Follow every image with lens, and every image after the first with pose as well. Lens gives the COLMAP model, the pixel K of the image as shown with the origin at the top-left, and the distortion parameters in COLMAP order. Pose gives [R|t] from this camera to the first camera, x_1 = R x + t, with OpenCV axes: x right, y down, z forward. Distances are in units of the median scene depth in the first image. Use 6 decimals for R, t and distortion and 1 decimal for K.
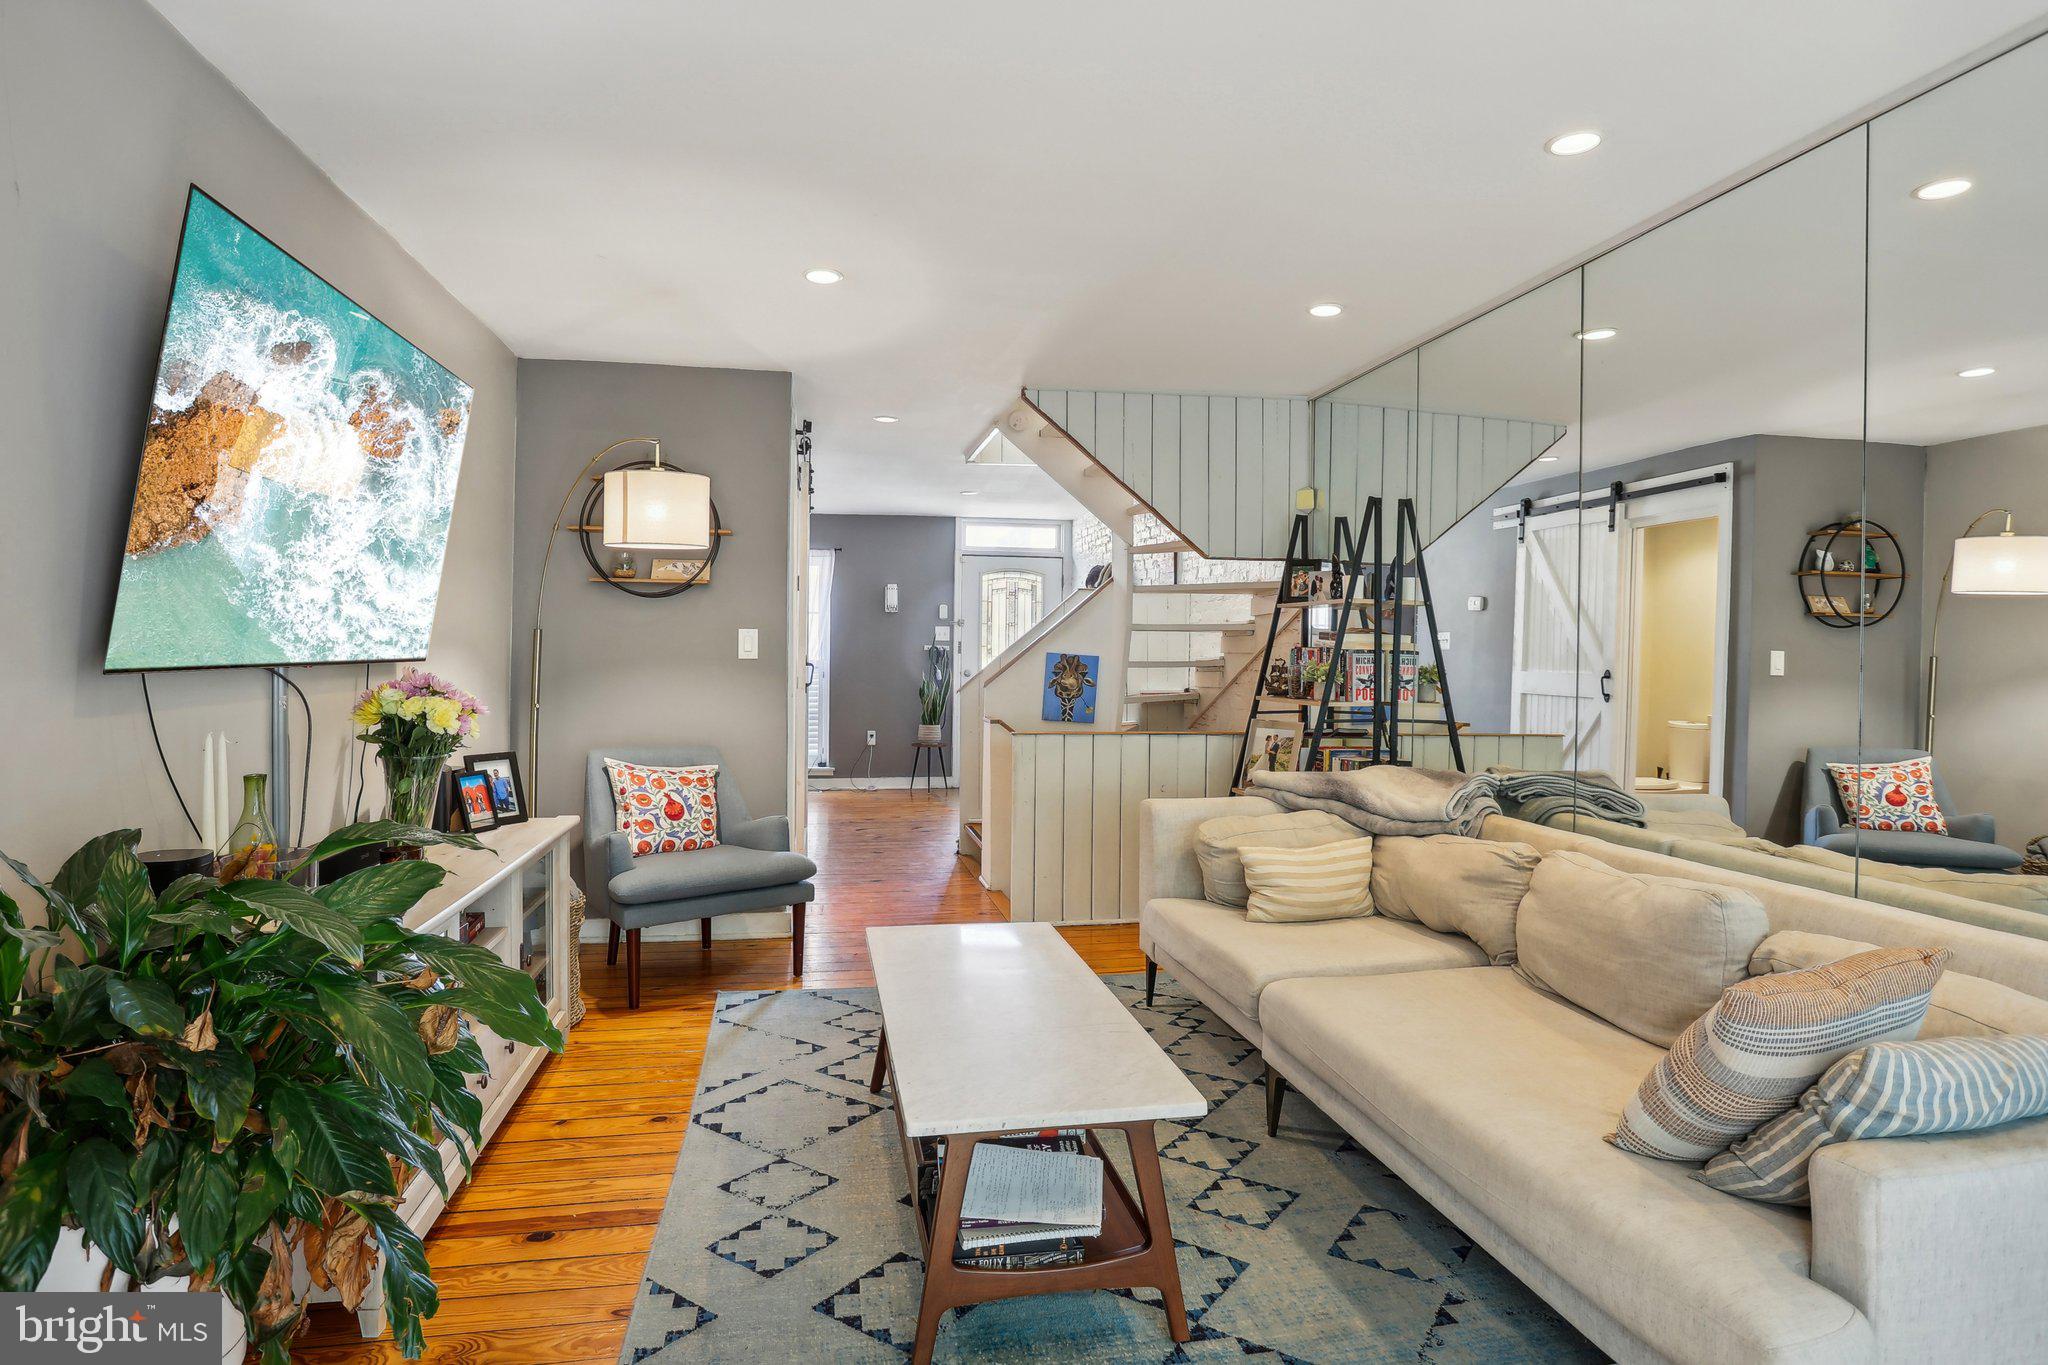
lens RADIAL K [[1059.8, 0, 1023.9], [0, 1059.8, 663.5], [0, 0, 1]] dist [-0.033486, 0.022718]
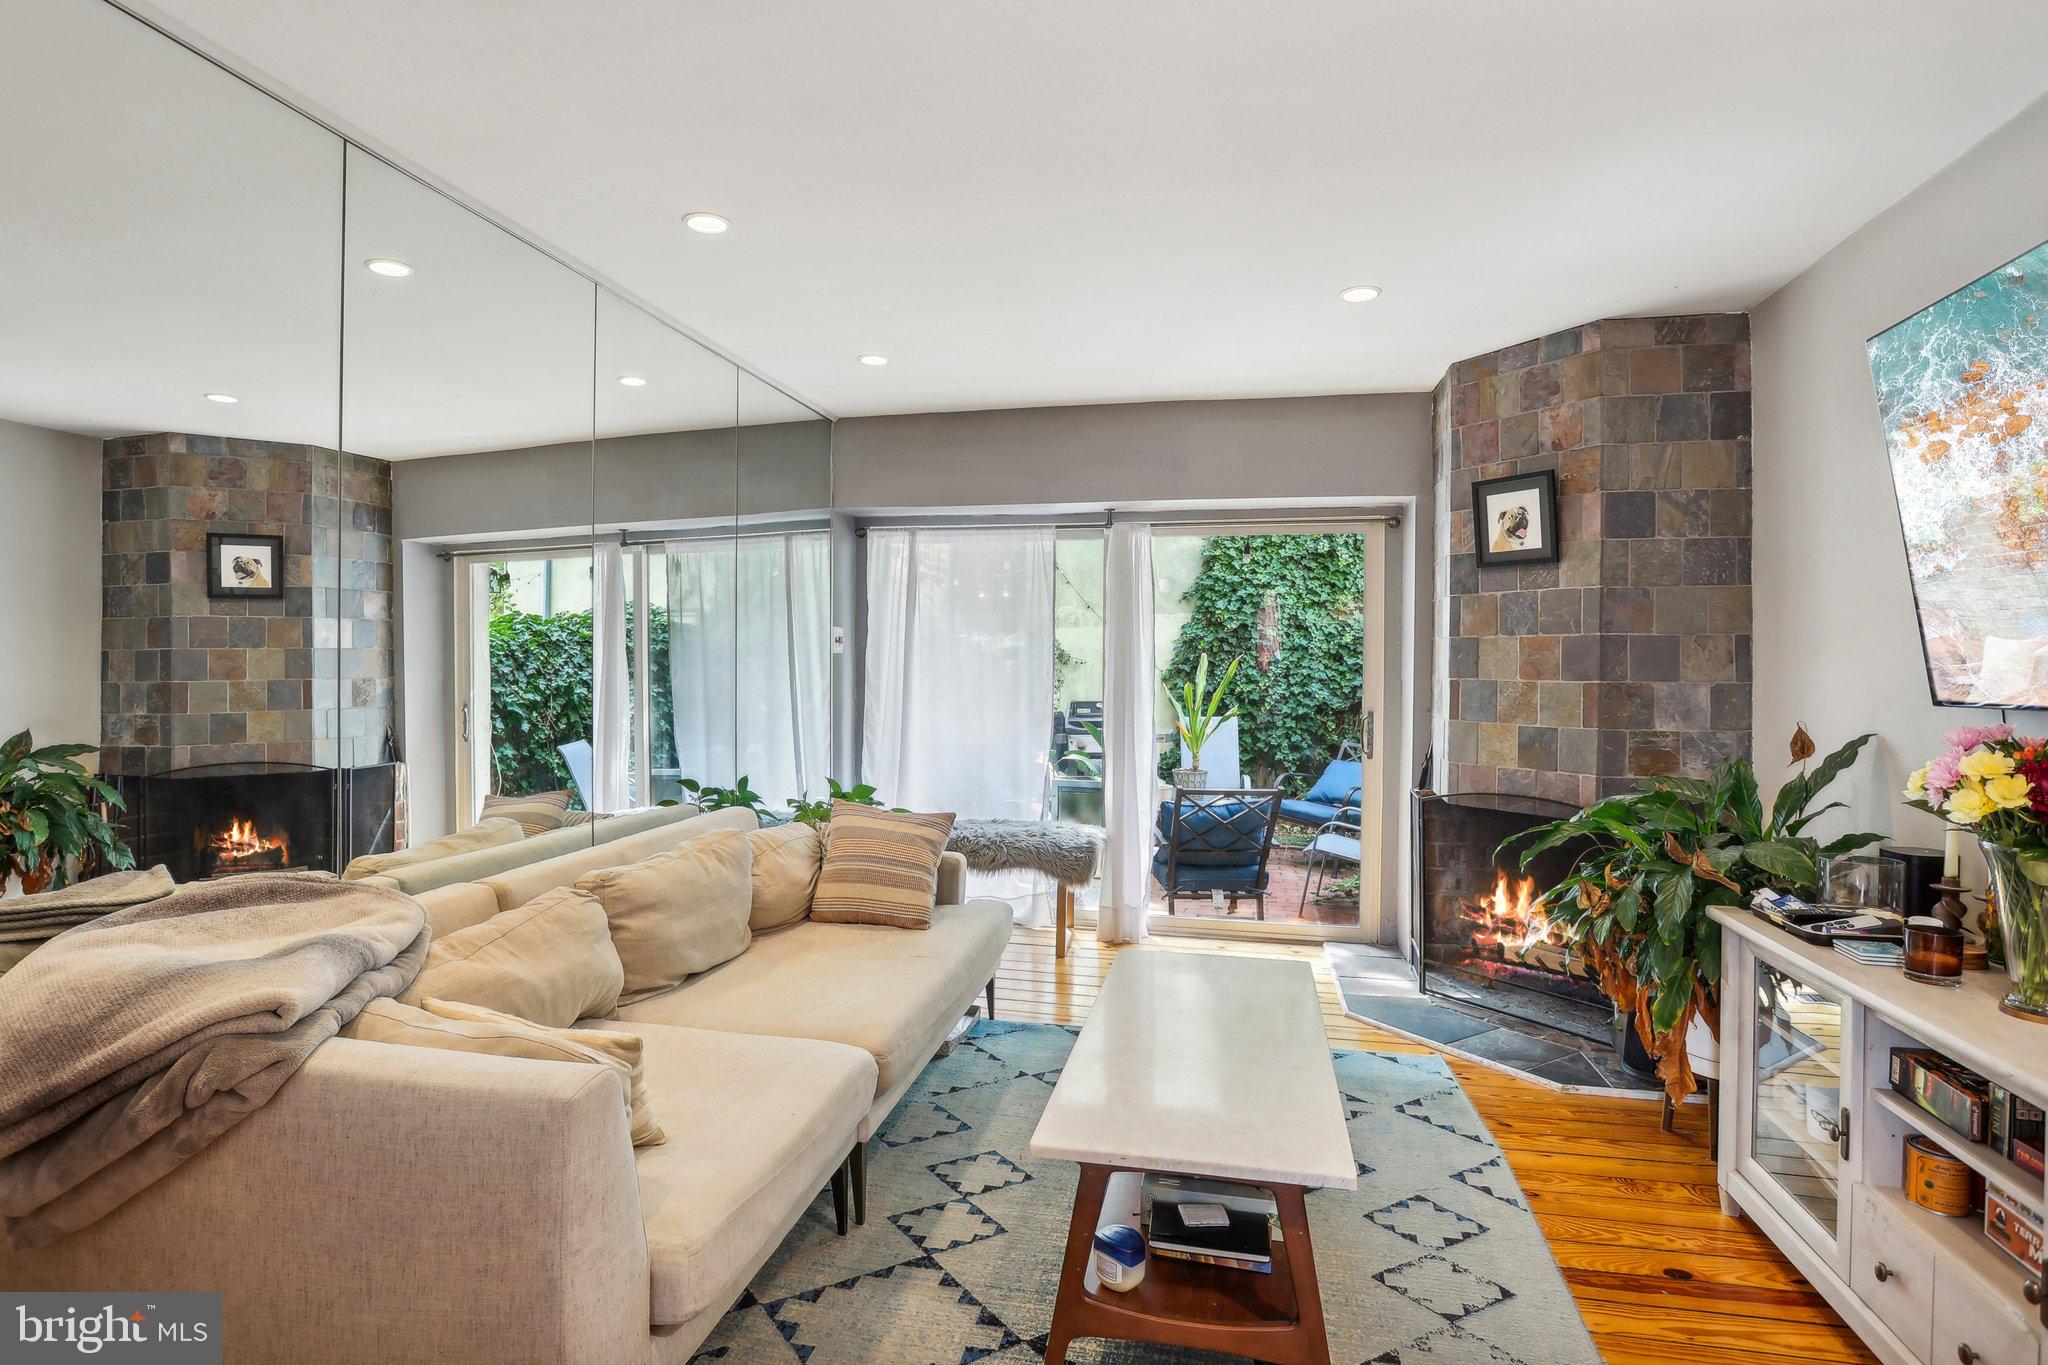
lens RADIAL K [[1059.8, 0, 1023.9], [0, 1059.8, 663.5], [0, 0, 1]] dist [-0.033486, 0.022718]
pose [[-0.917177, -0.016514, 0.398138, -0.264936], [-0.012768, 0.999846, 0.012060, -0.030768], [-0.398275, 0.005978, -0.917246, 2.034836]]
